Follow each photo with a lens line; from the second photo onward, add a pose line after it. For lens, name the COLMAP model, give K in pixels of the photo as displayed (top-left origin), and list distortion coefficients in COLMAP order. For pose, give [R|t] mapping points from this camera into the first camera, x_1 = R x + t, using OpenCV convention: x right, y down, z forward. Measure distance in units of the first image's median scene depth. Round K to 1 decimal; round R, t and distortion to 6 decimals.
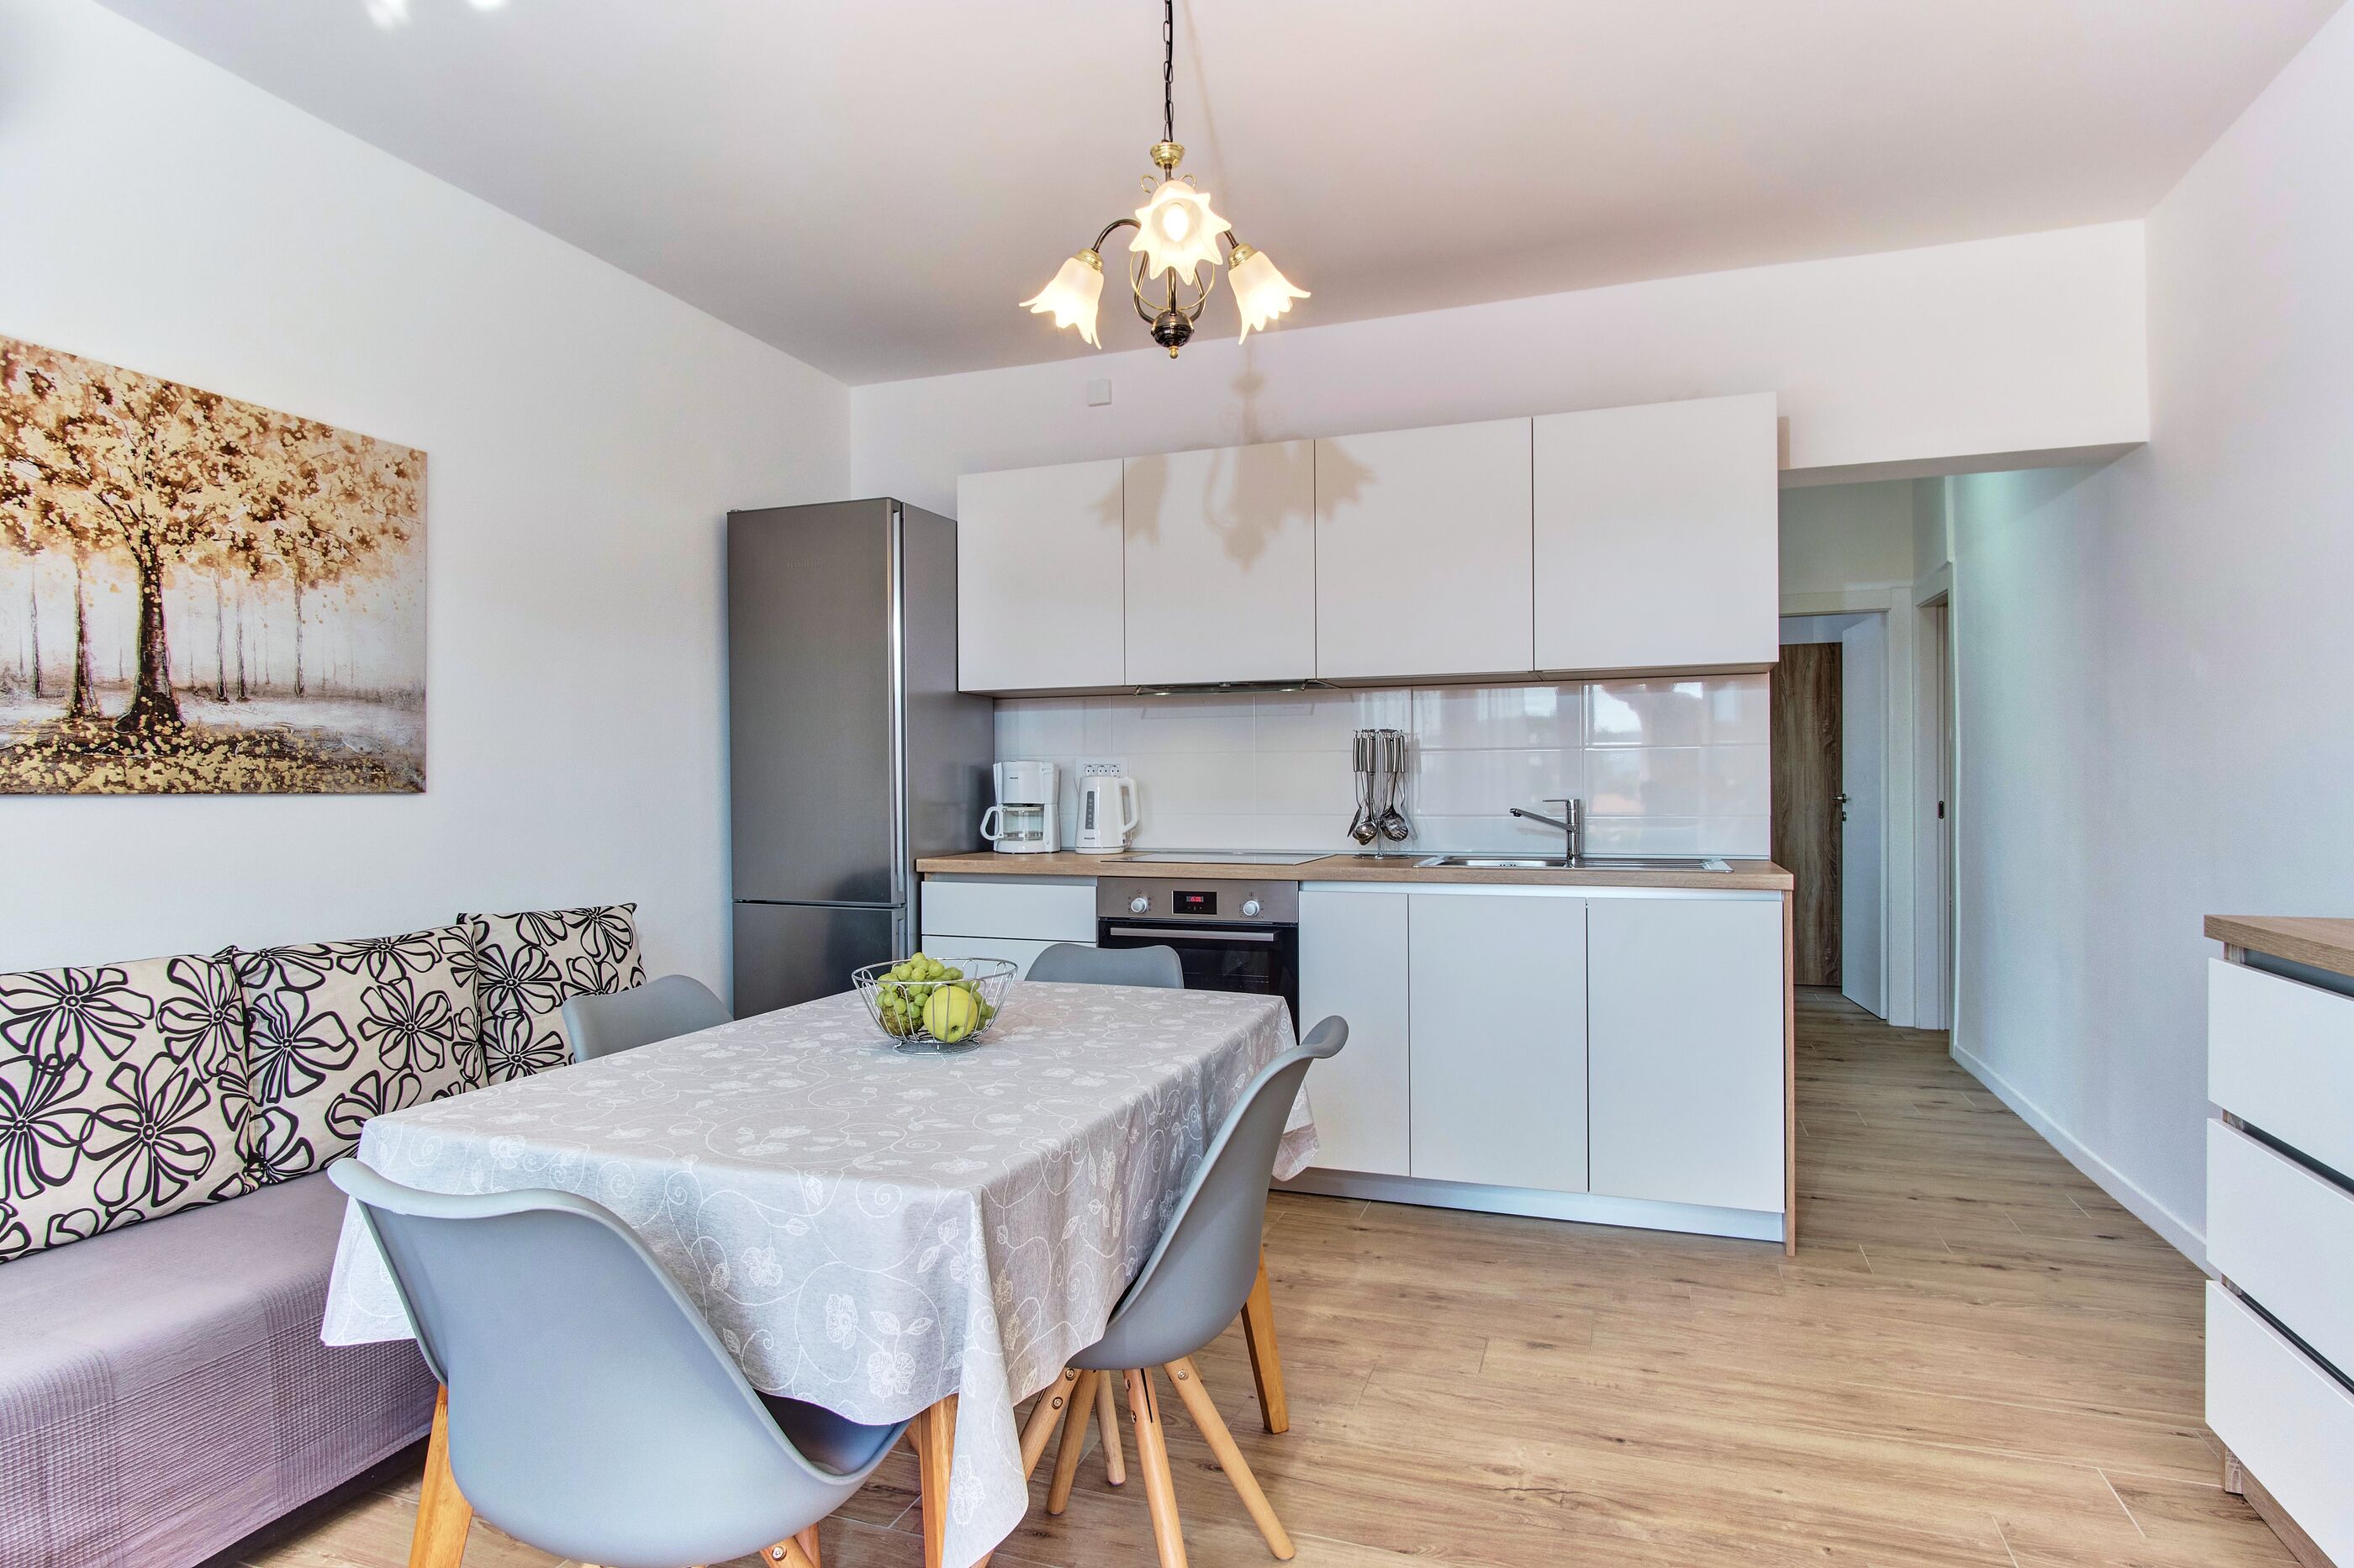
lens RADIAL K [[1254.7, 0, 1169.5], [0, 1254.7, 793.7], [0, 0, 1]] dist [-0.017433, 0.002238]
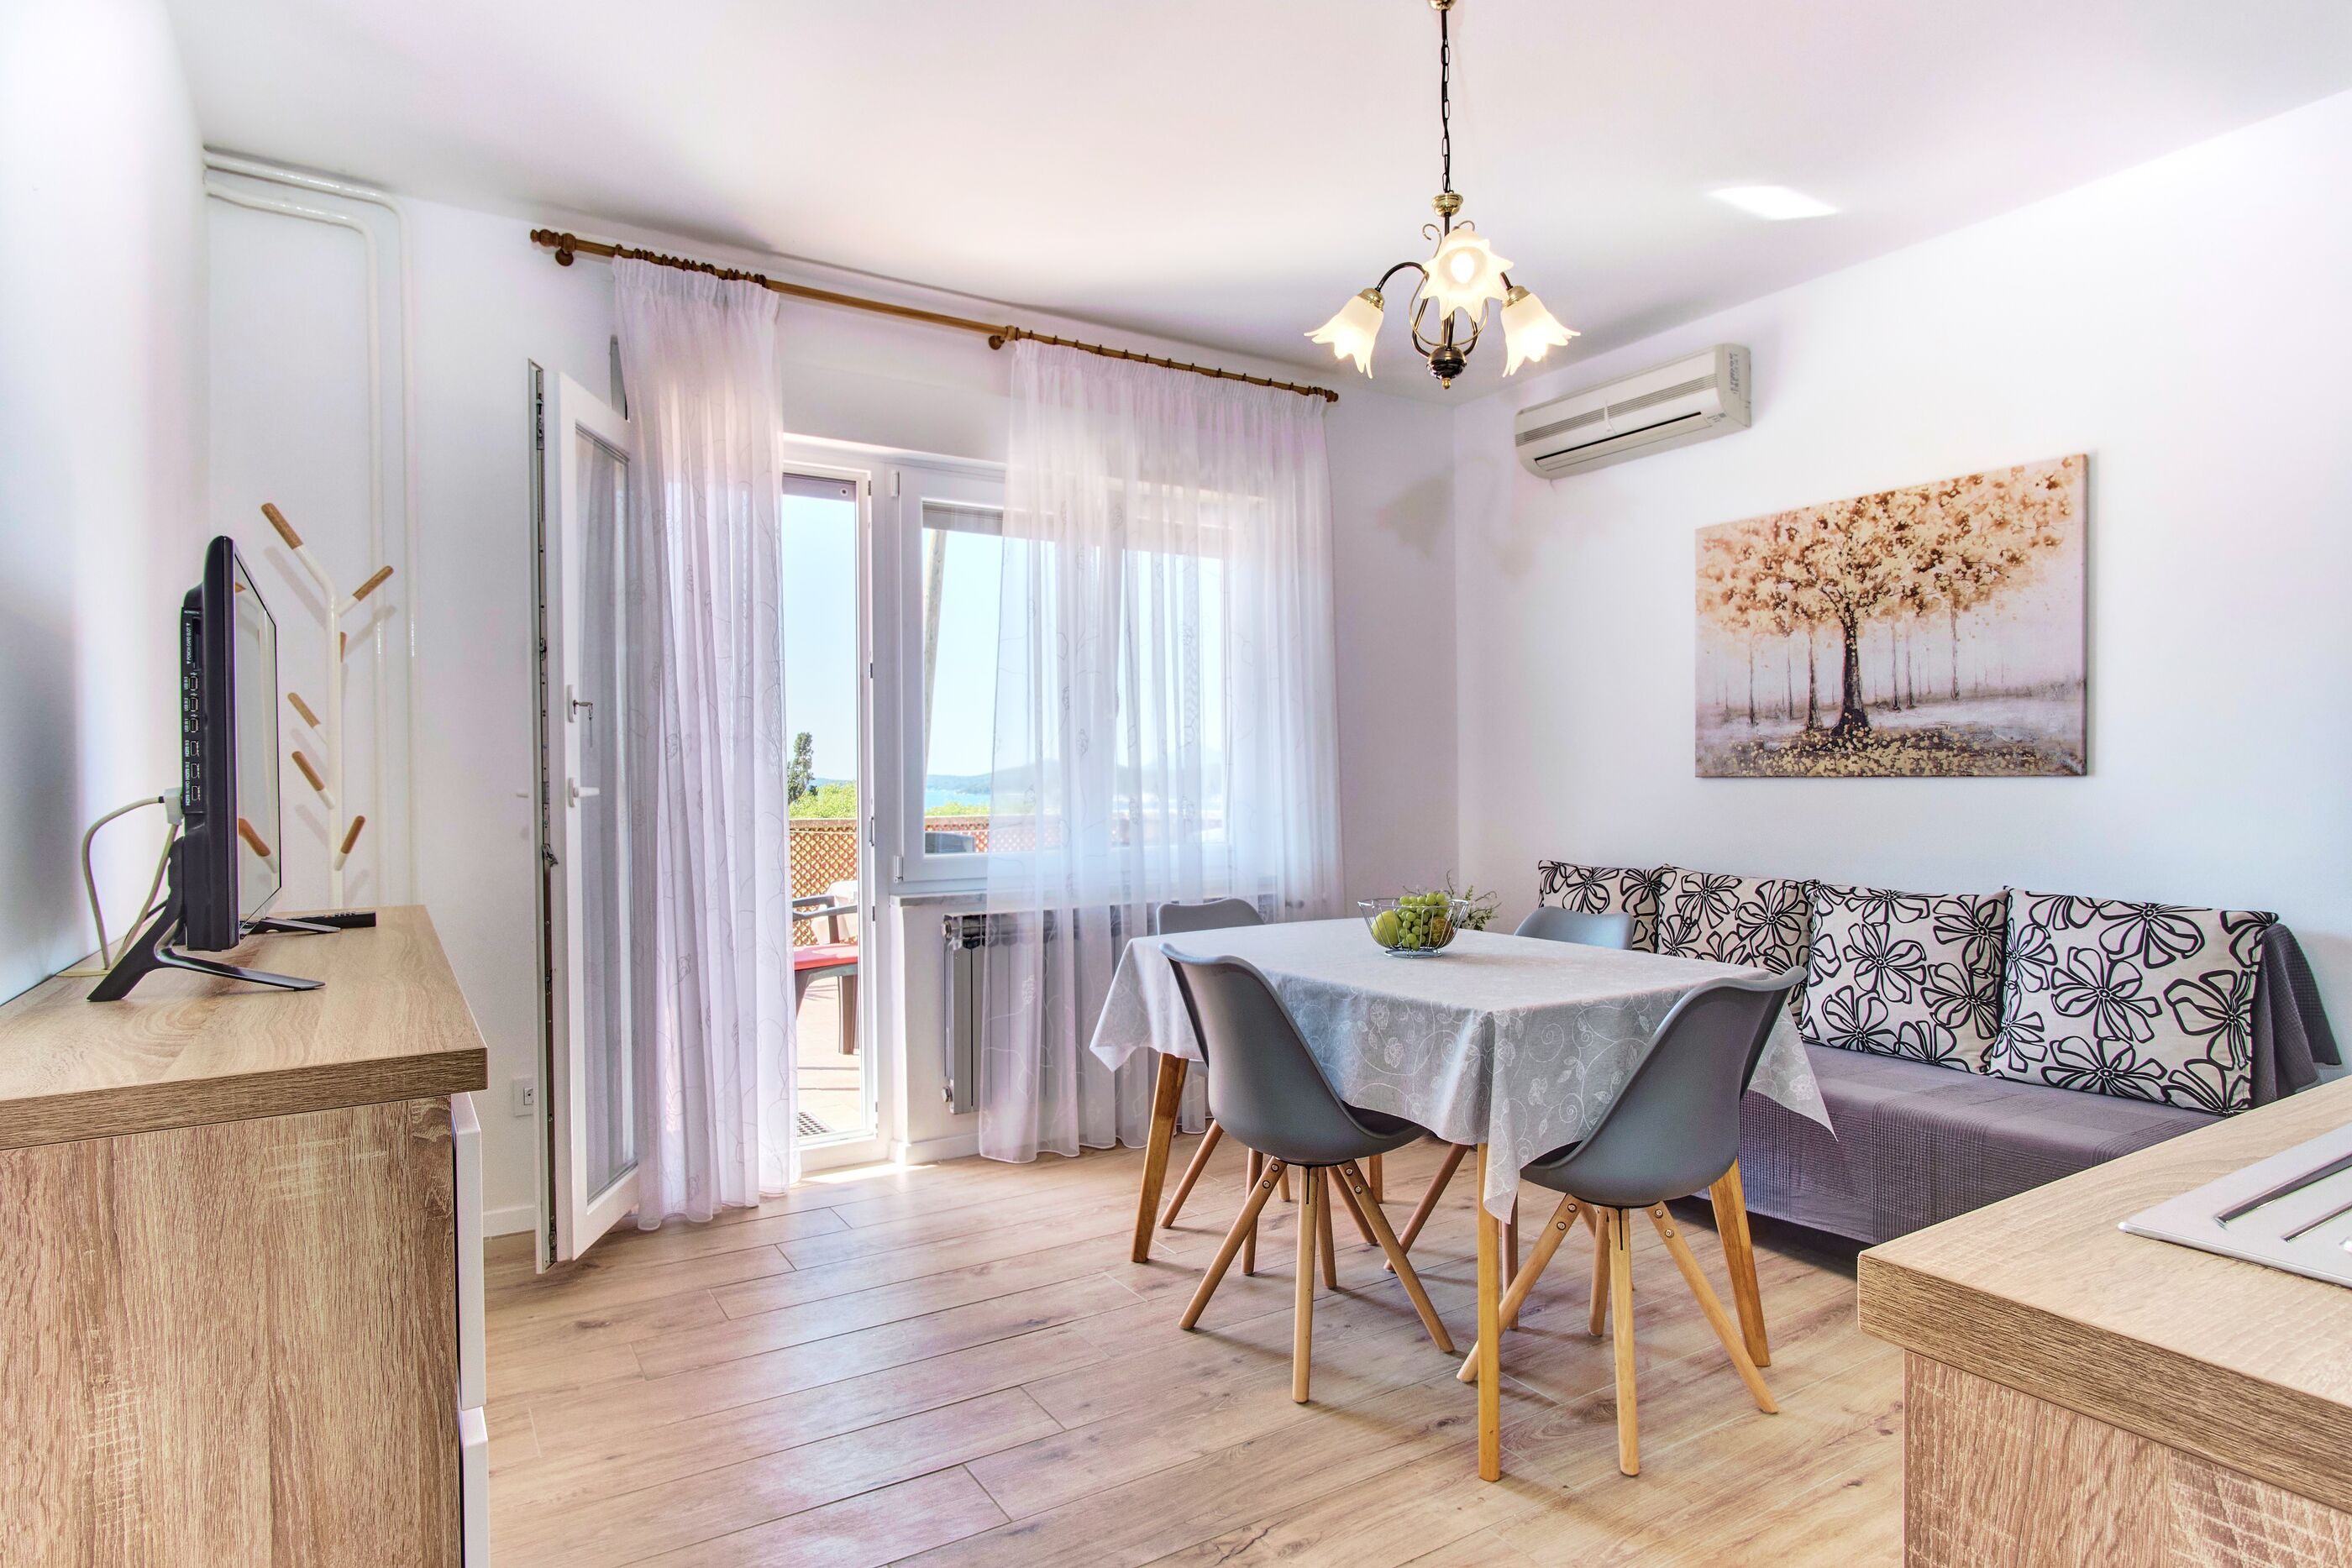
lens RADIAL K [[1253.5, 0, 1158.9], [0, 1253.5, 787.8], [0, 0, 1]] dist [-0.017433, 0.002238]
pose [[-0.623418, 0.015584, -0.781734, 0.843284], [0.007963, 0.999876, 0.013582, -0.013099], [0.781848, 0.002242, -0.623465, 1.225001]]
